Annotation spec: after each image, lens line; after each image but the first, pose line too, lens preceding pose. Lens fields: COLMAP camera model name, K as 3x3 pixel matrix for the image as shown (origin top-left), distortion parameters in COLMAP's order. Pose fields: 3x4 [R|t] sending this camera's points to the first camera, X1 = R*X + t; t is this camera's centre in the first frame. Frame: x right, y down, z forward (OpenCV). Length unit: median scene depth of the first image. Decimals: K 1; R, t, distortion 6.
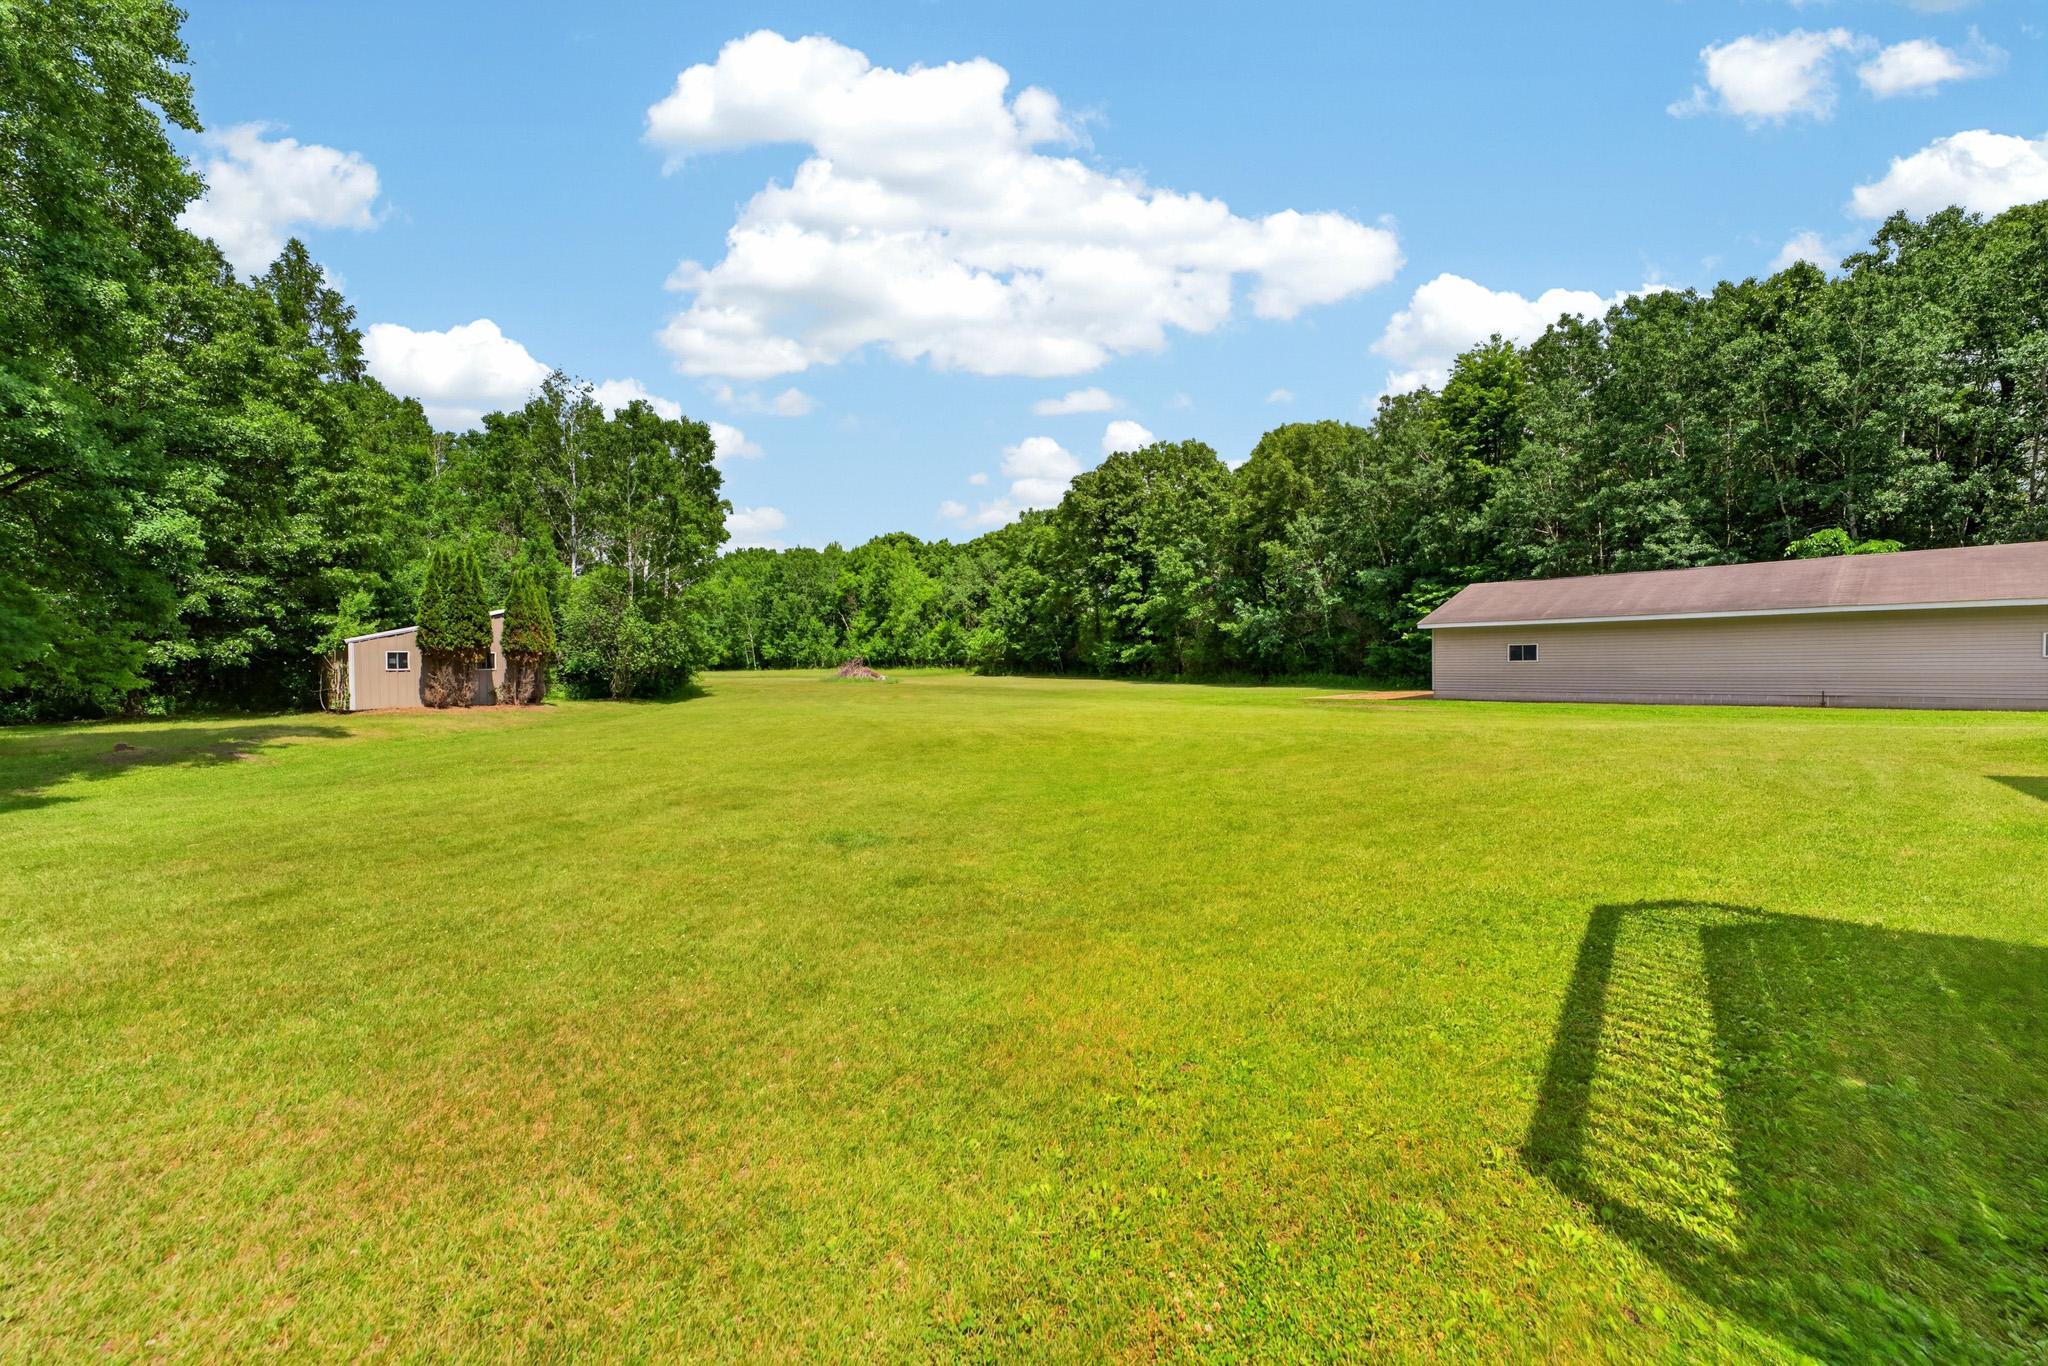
lens RADIAL K [[811.5, 0, 1013.0], [0, 811.5, 680.2], [0, 0, 1]] dist [-0.001746, 0.003408]
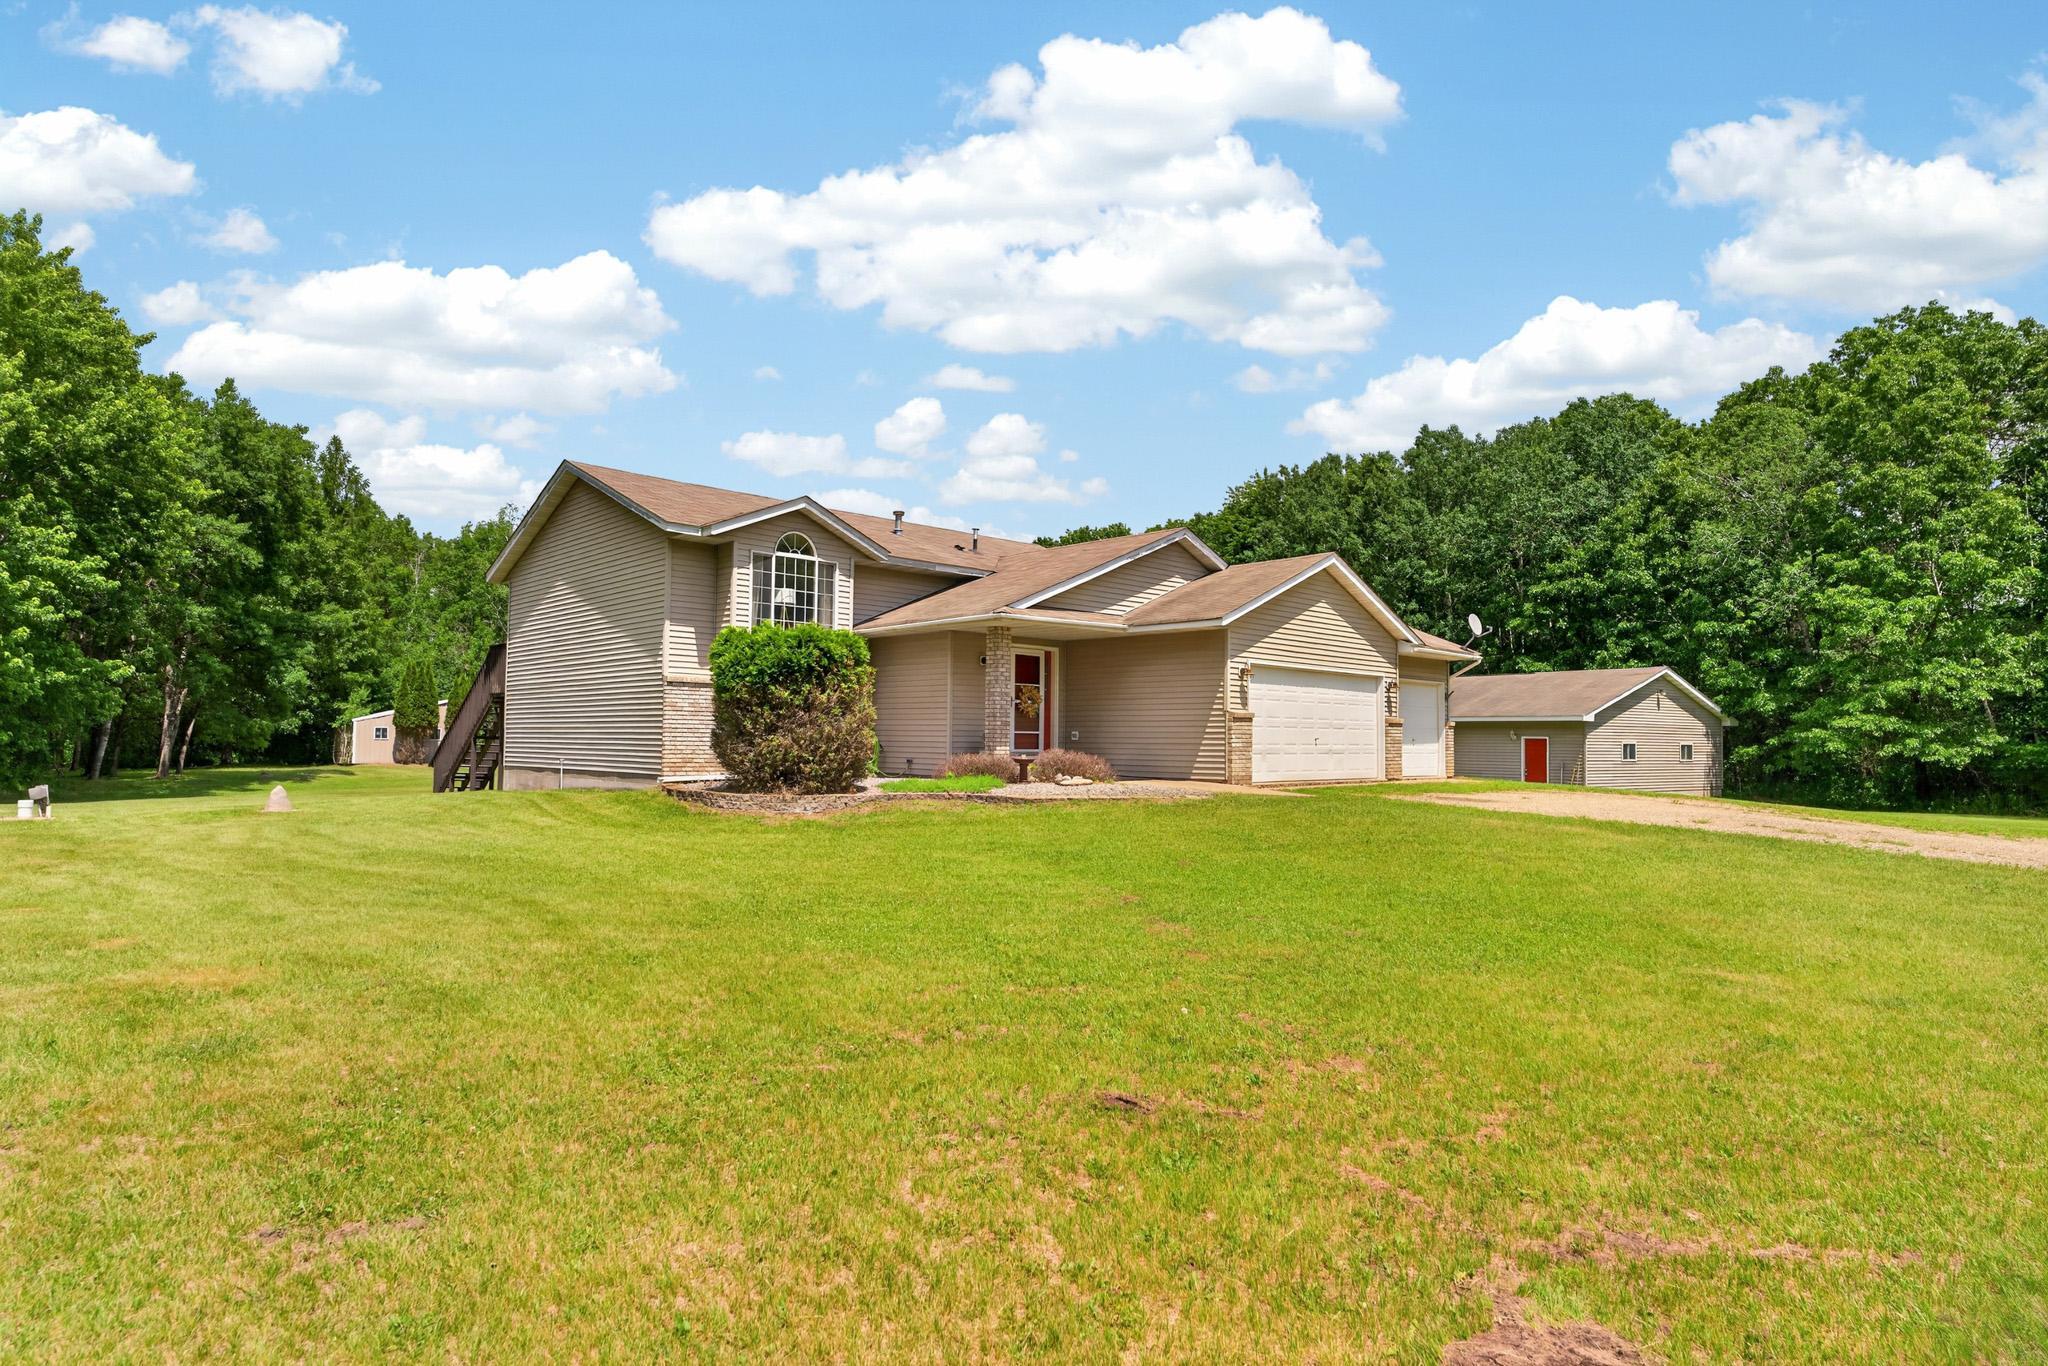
lens RADIAL K [[1112.7, 0, 1024.1], [0, 1112.7, 688.0], [0, 0, 1]] dist [0.003126, 0.001583]
pose [[0.993030, 0.015841, -0.116796, 0.685765], [-0.023643, 0.997558, -0.065724, 0.002223], [0.115469, 0.068028, 0.990979, -0.942503]]
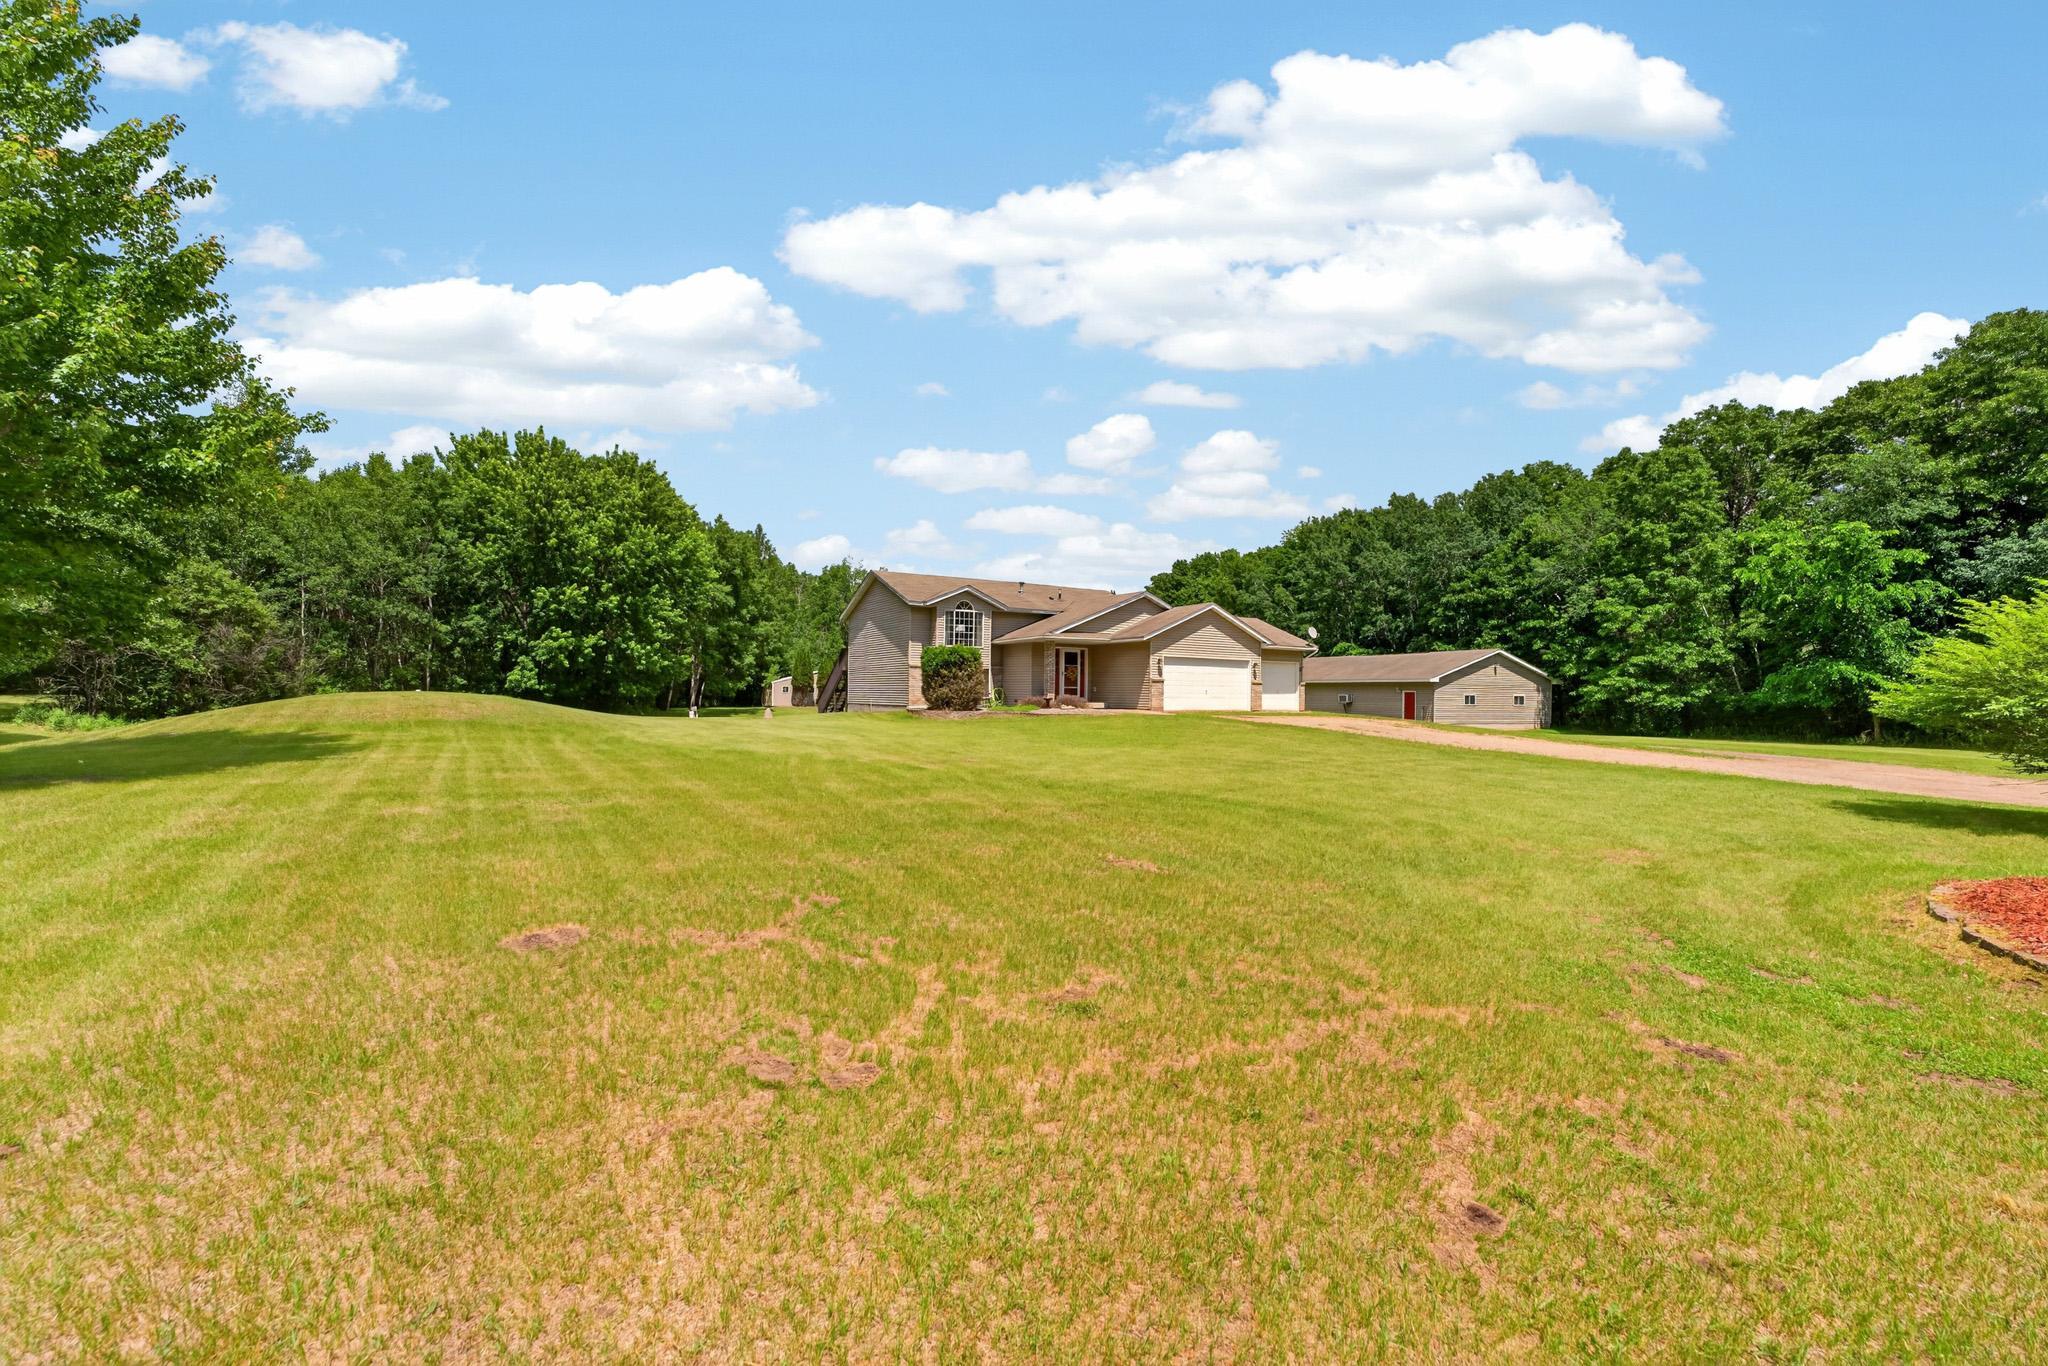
lens RADIAL K [[821.0, 0, 1024.0], [0, 821.0, 683.0], [0, 0, 1]] dist [-0.053895, 0.052515]
pose [[0.942546, 0.017771, -0.333602, 0.943639], [-0.029018, 0.999165, -0.028763, 0.012705], [0.332812, 0.036791, 0.942275, -1.363416]]
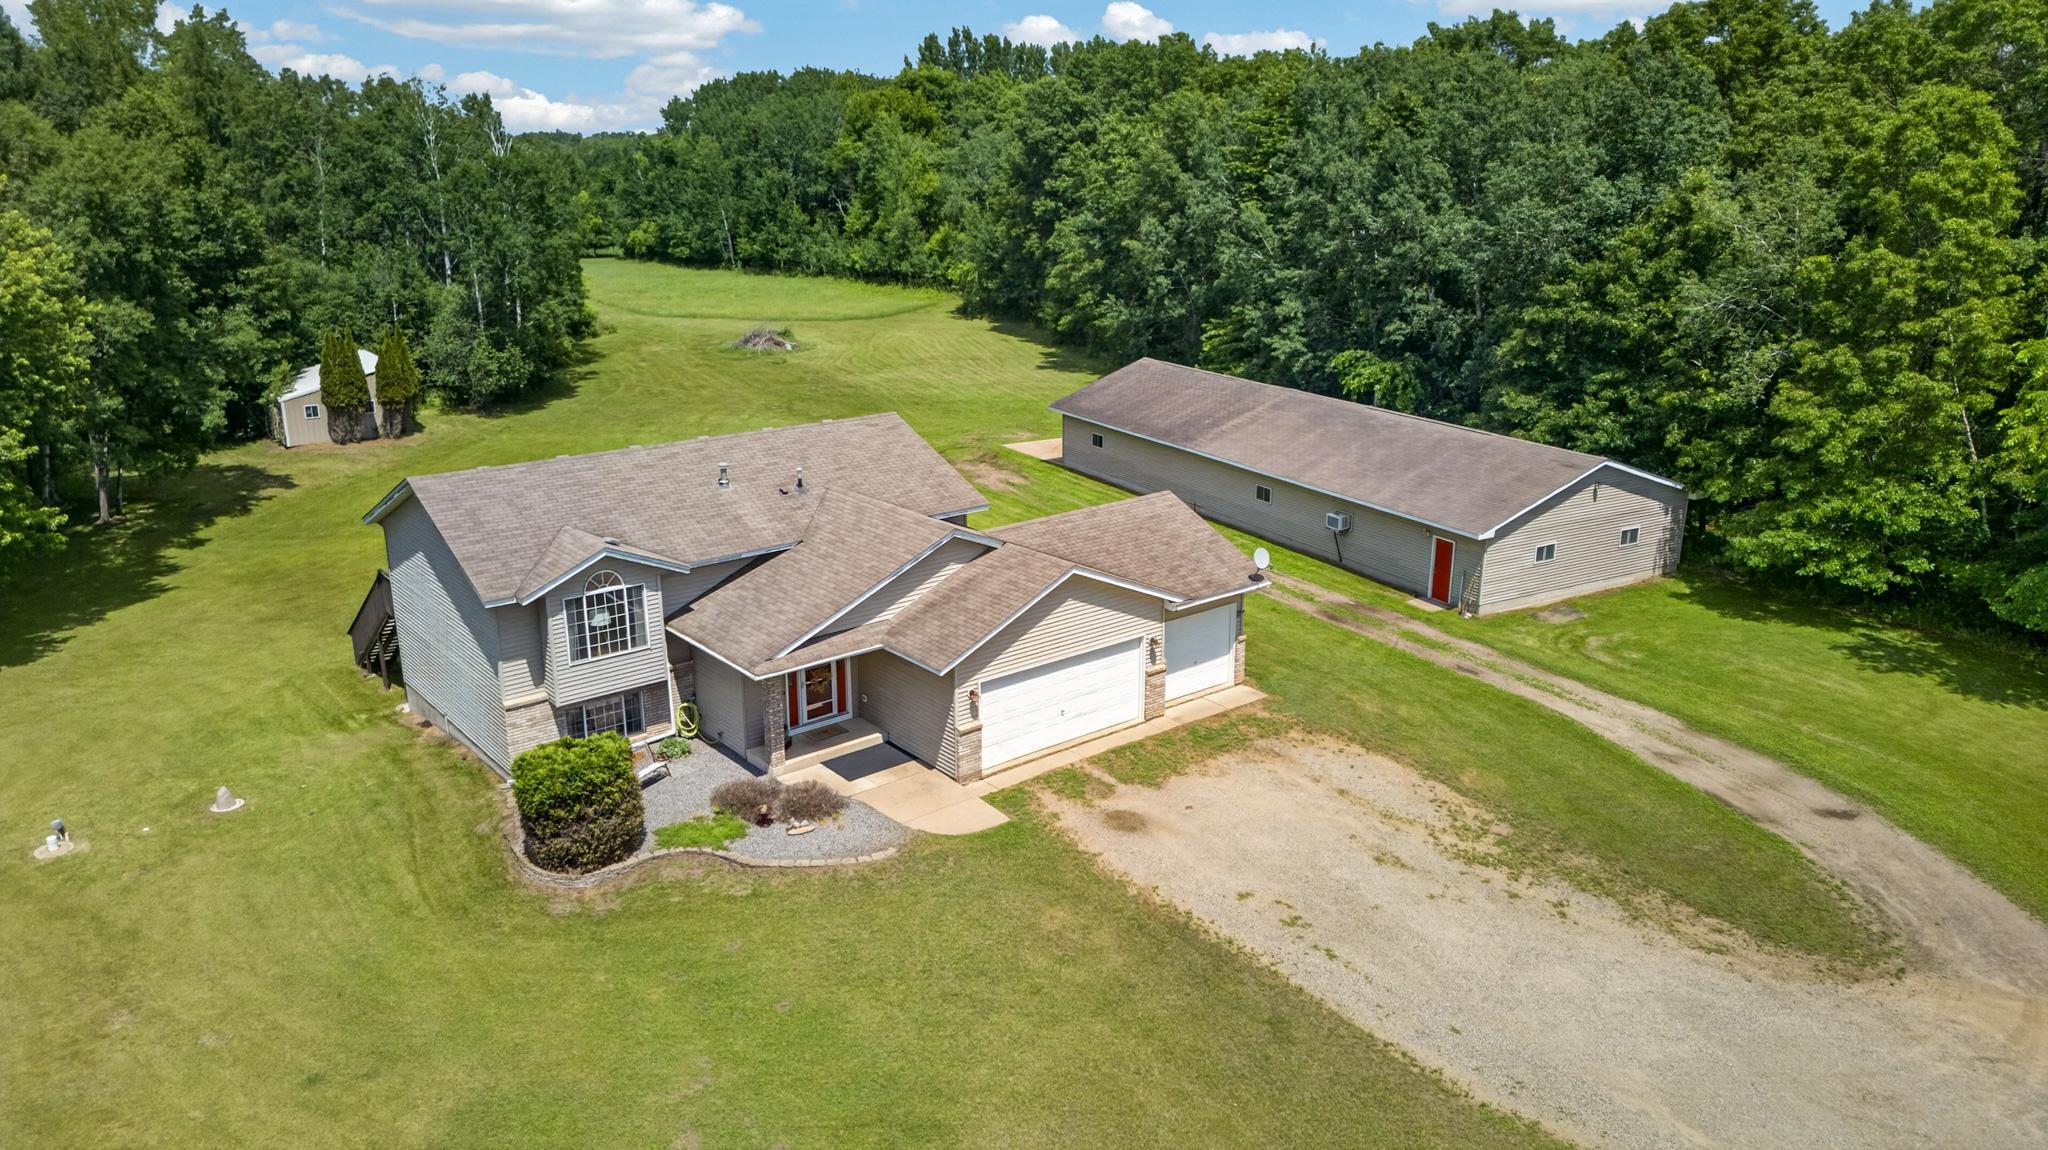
lens RADIAL K [[1435.8, 0, 1030.7], [0, 1435.8, 569.0], [0, 0, 1]] dist [0.096022, -0.078739]
pose [[0.978671, 0.064699, -0.194978, 0.992812], [-0.010589, 0.963737, 0.266645, -0.442057], [0.205159, -0.258893, 0.943867, -1.236570]]
